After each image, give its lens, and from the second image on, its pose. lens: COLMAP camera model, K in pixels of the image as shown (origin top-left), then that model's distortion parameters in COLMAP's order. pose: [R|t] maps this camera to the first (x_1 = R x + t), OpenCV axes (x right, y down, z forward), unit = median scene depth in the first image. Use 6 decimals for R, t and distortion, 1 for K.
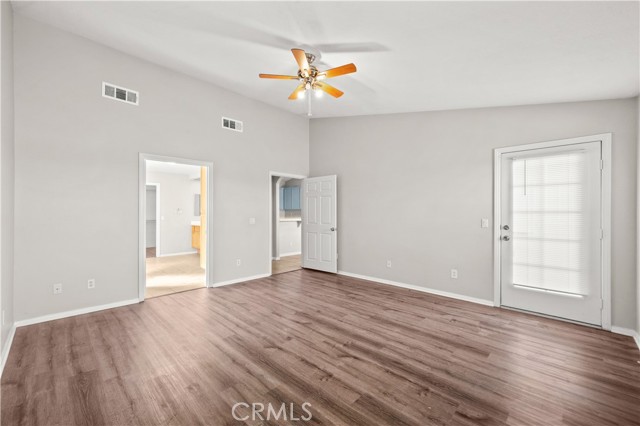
lens RADIAL K [[255.8, 0, 318.9], [0, 255.8, 212.0], [0, 0, 1]] dist [-0.000283, -0.000106]
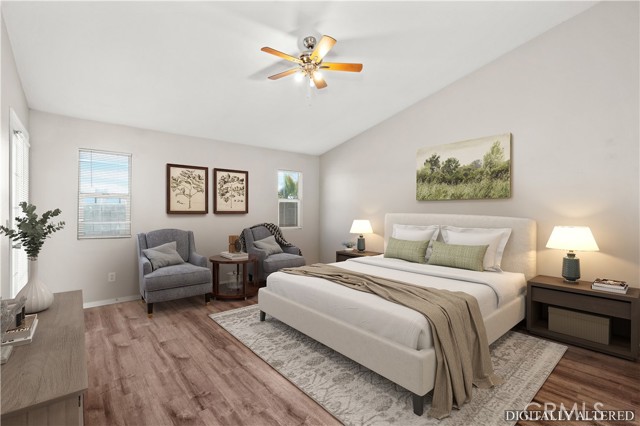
lens RADIAL K [[283.6, 0, 320.0], [0, 283.6, 213.0], [0, 0, 1]] dist [0.002059, 0.000201]
pose [[-0.995293, 0.001261, 0.096907, -0.150566], [0.001567, 0.999994, 0.003086, 0.014773], [-0.096903, 0.003224, -0.995289, 1.754697]]
